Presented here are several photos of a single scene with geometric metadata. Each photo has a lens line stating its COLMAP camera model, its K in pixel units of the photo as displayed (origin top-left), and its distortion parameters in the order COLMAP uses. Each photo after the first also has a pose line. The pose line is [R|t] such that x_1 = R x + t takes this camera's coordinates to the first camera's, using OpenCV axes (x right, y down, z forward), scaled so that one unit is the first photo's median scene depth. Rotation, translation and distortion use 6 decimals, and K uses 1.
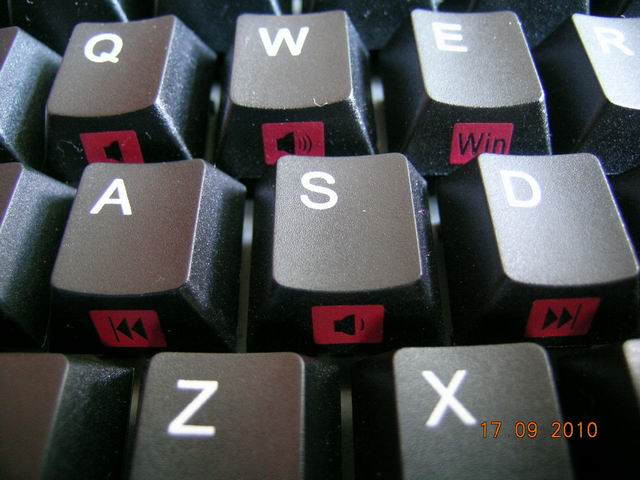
lens RADIAL K [[525.9, 0, 320.0], [0, 525.9, 240.0], [0, 0, 1]] dist [-0.095144, 0.006592]
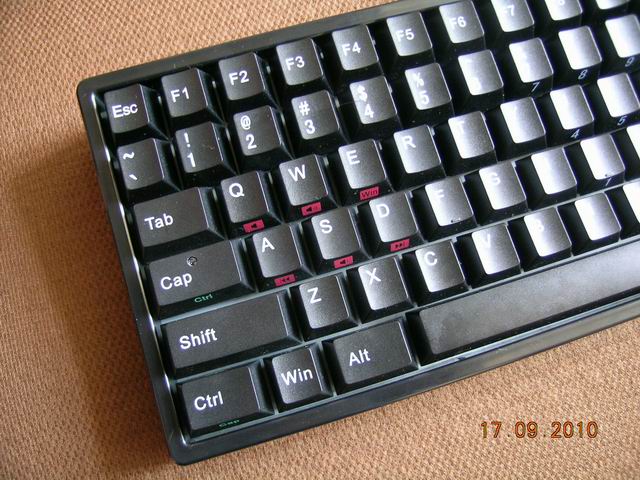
lens RADIAL K [[525.9, 0, 320.0], [0, 525.9, 240.0], [0, 0, 1]] dist [-0.095144, 0.006592]
pose [[0.957969, -0.265982, 0.107468, -0.416358], [0.215424, 0.914378, 0.342791, -1.158602], [-0.189443, -0.305232, 0.933244, -2.128800]]
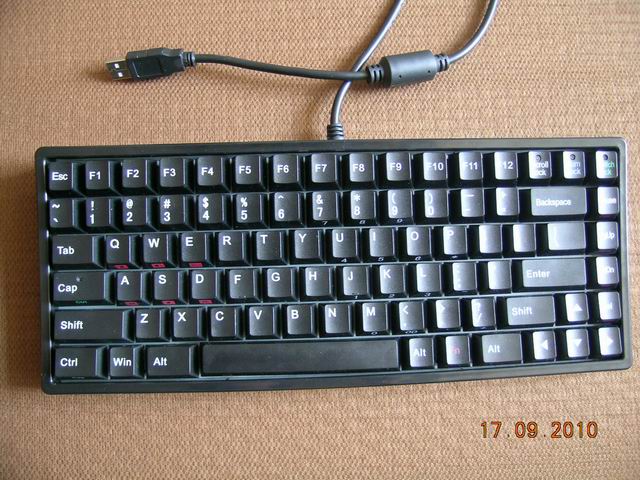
lens RADIAL K [[525.9, 0, 320.0], [0, 525.9, 240.0], [0, 0, 1]] dist [-0.095144, 0.006592]
pose [[0.996988, -0.019115, 0.075164, 1.208066], [-0.015170, 0.902372, 0.430691, -2.768705], [-0.076059, -0.430534, 0.899364, -3.752225]]
